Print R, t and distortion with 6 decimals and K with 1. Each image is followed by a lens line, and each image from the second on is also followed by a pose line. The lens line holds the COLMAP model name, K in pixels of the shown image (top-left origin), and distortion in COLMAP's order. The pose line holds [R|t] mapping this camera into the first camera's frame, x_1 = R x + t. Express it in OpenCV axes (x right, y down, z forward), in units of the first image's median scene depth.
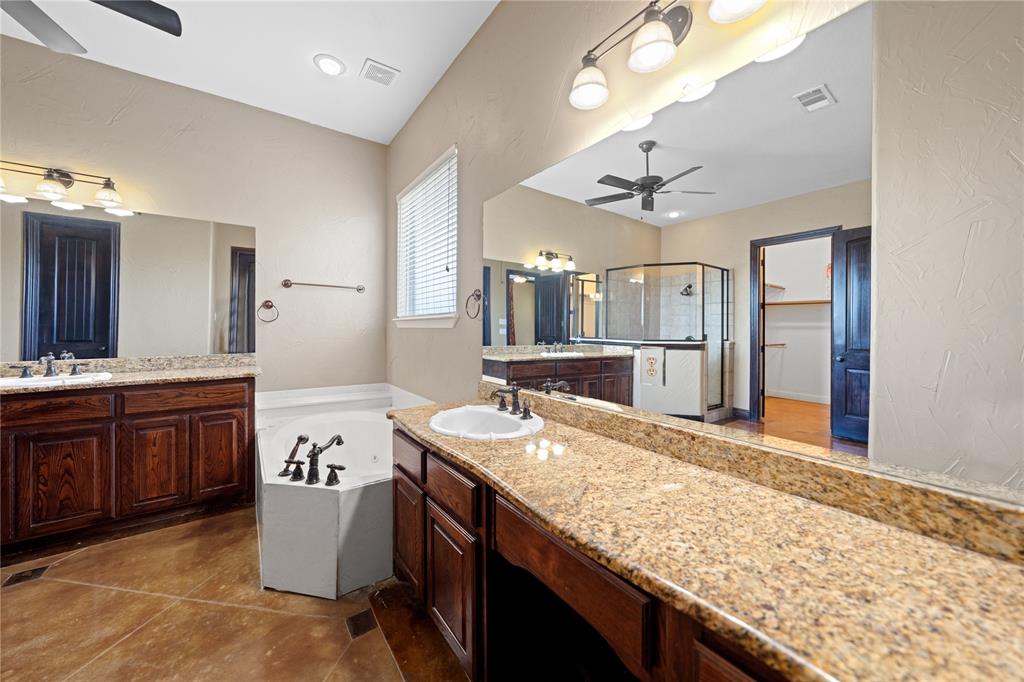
lens RADIAL K [[352.5, 0, 496.6], [0, 352.5, 329.8], [0, 0, 1]] dist [-0.000479, 0.000399]
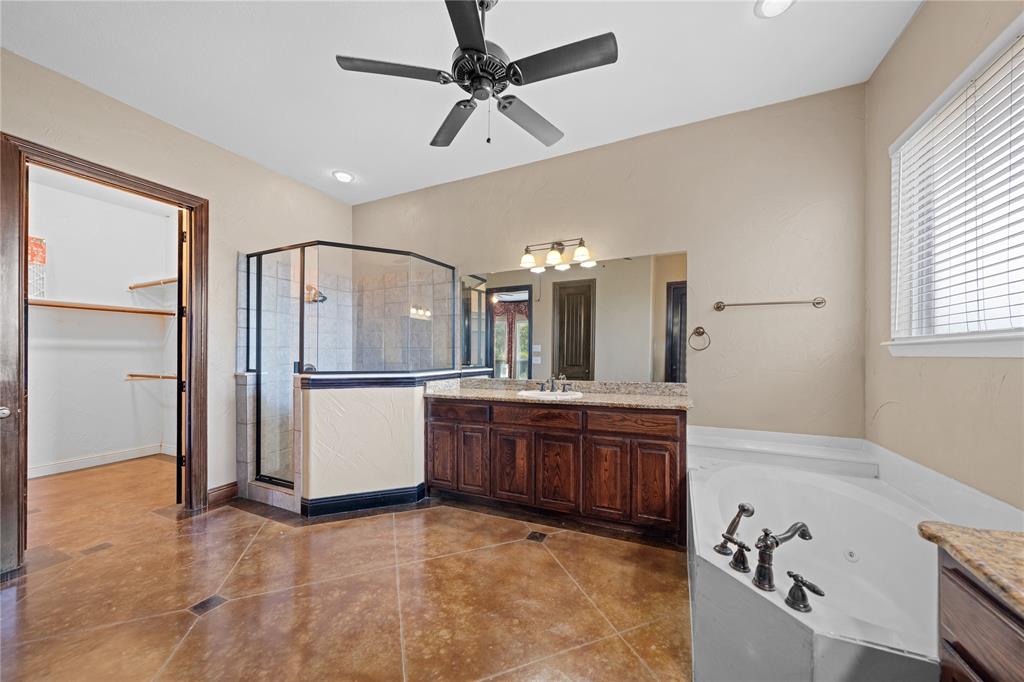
lens RADIAL K [[352.5, 0, 527.6], [0, 352.5, 353.8], [0, 0, 1]] dist [-0.000479, 0.000399]
pose [[0.518883, -0.006328, -0.854822, -0.133413], [-0.003025, 0.999953, -0.009239, -0.004019], [0.854840, 0.007380, 0.518839, 0.196559]]
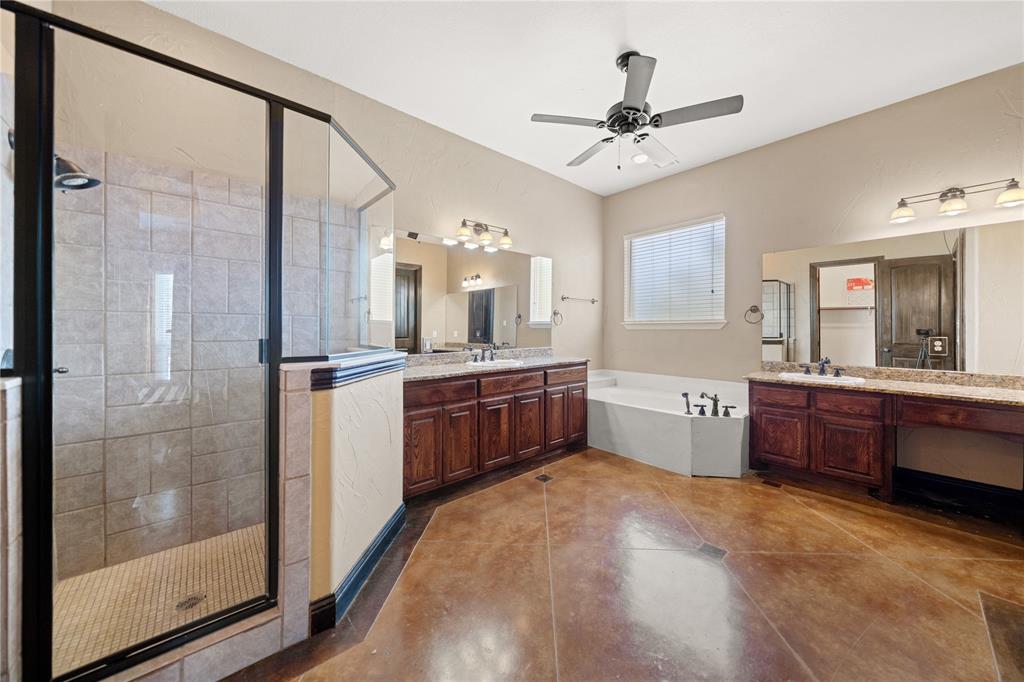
lens RADIAL K [[352.5, 0, 504.7], [0, 352.5, 327.7], [0, 0, 1]] dist [-0.000479, 0.000399]
pose [[0.995523, 0.000036, 0.094519, -1.331784], [0.000691, 0.999970, -0.007663, -0.000038], [-0.094517, 0.007694, 0.995494, -0.513318]]
